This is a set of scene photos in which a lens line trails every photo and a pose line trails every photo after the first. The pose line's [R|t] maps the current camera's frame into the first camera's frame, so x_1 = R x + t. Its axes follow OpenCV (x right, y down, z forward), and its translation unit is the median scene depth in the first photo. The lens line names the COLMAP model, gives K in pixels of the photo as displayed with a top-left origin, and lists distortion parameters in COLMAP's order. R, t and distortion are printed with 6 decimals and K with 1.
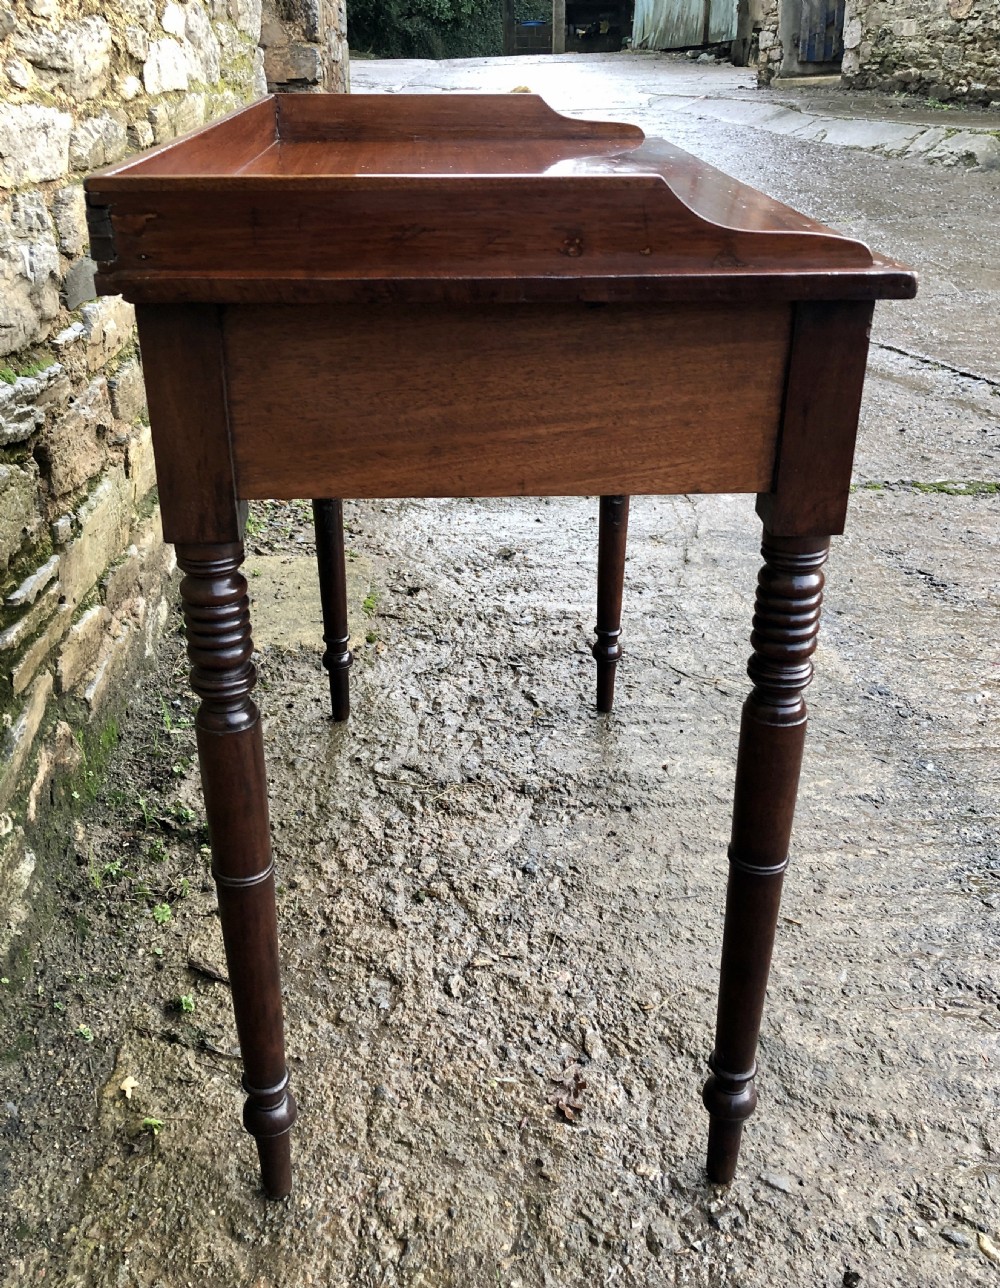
lens RADIAL K [[1242.8, 0, 487.0], [0, 1242.8, 612.3], [0, 0, 1]] dist [0.026859, 0.006310]
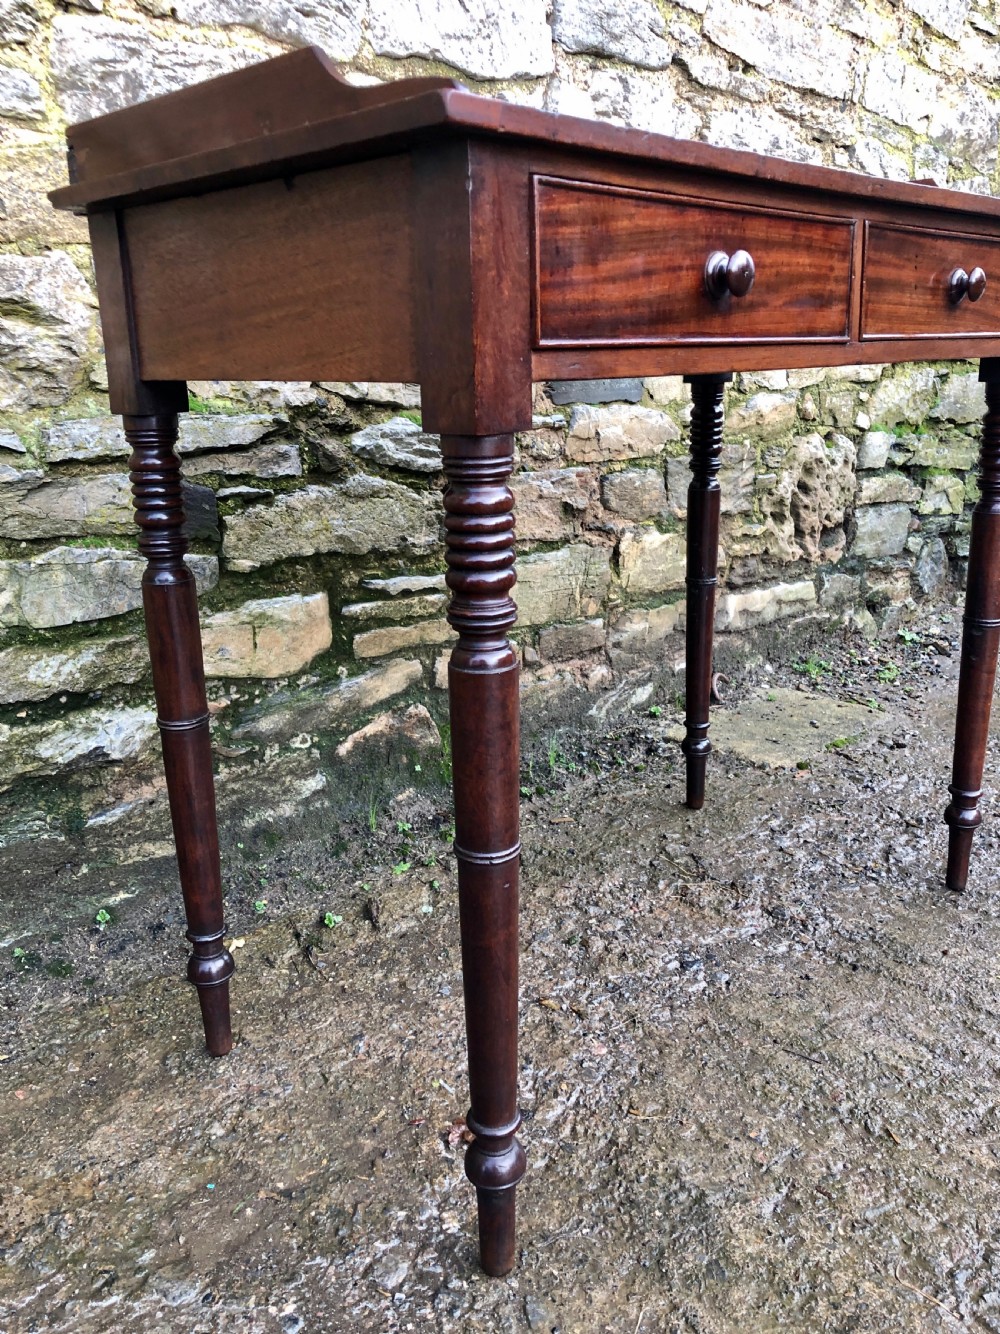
lens RADIAL K [[1096.4, 0, 500.6], [0, 1096.4, 654.0], [0, 0, 1]] dist [0.008205, 0.025229]
pose [[0.683416, 0.180484, -0.707367, 0.529988], [-0.295750, 0.954331, -0.042240, 0.068135], [0.667439, 0.238071, 0.705583, 0.308263]]
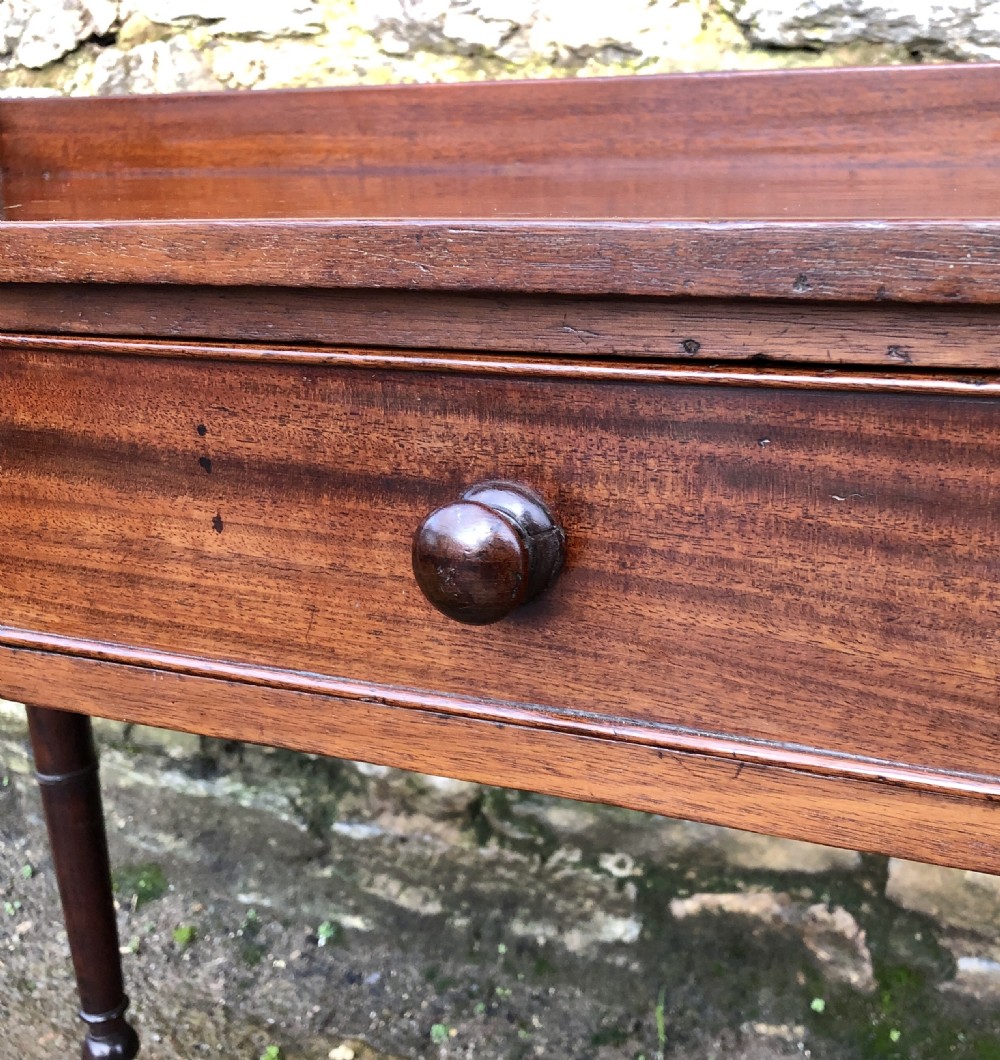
lens RADIAL K [[1320.0, 0, 608.3], [0, 1320.0, 532.1], [0, 0, 1]] dist [0.014979, -0.004252]
pose [[-0.418432, 0.270462, -0.867044, 0.359052], [-0.371196, 0.820342, 0.435032, -0.419777], [0.828932, 0.503875, -0.242863, 1.077553]]
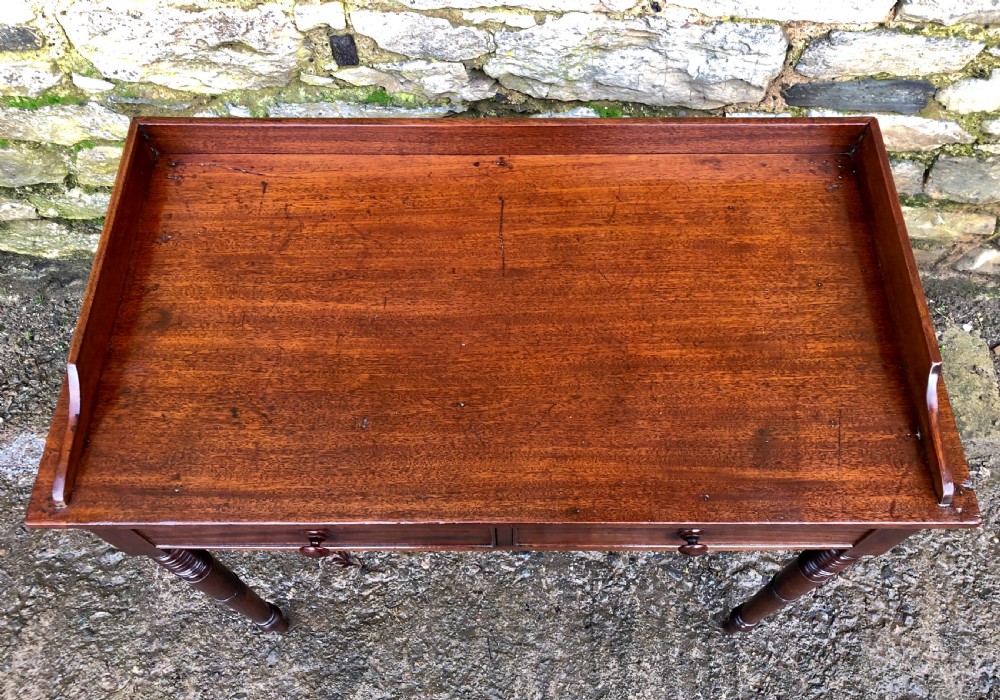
lens RADIAL K [[834.7, 0, 507.3], [0, 834.7, 364.3], [0, 0, 1]] dist [0.017954, 0.000449]
pose [[-0.040598, 0.887940, -0.458165, 0.346392], [-0.428493, 0.398765, 0.810790, -0.832423], [0.902633, 0.229237, 0.364287, 0.603184]]
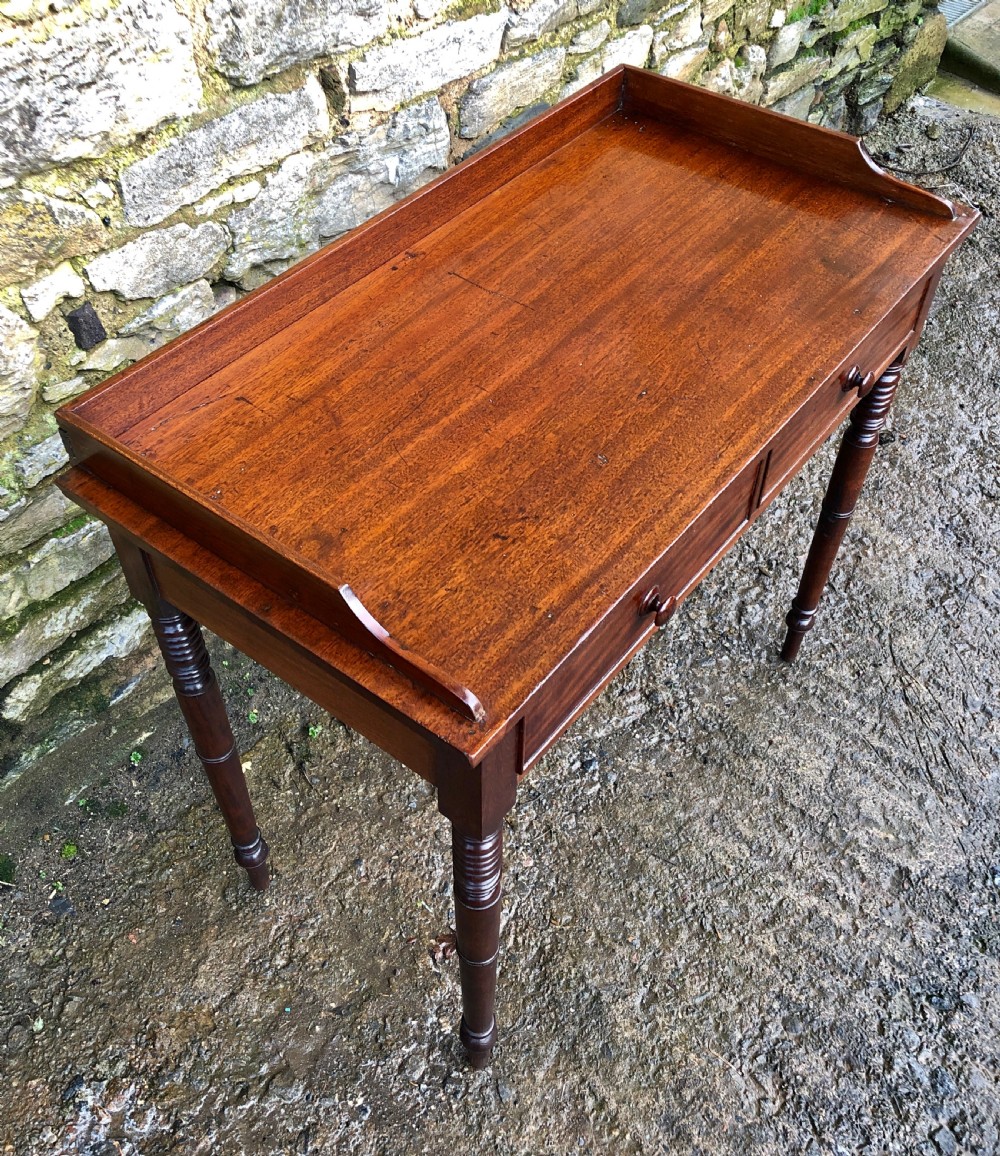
lens RADIAL K [[1112.9, 0, 486.4], [0, 1112.9, 582.9], [0, 0, 1]] dist [0.068179, -0.139414]
pose [[0.761639, 0.483909, -0.430973, 0.396986], [-0.281371, 0.846080, 0.452747, -0.488517], [0.583726, -0.223566, 0.780565, 0.106214]]
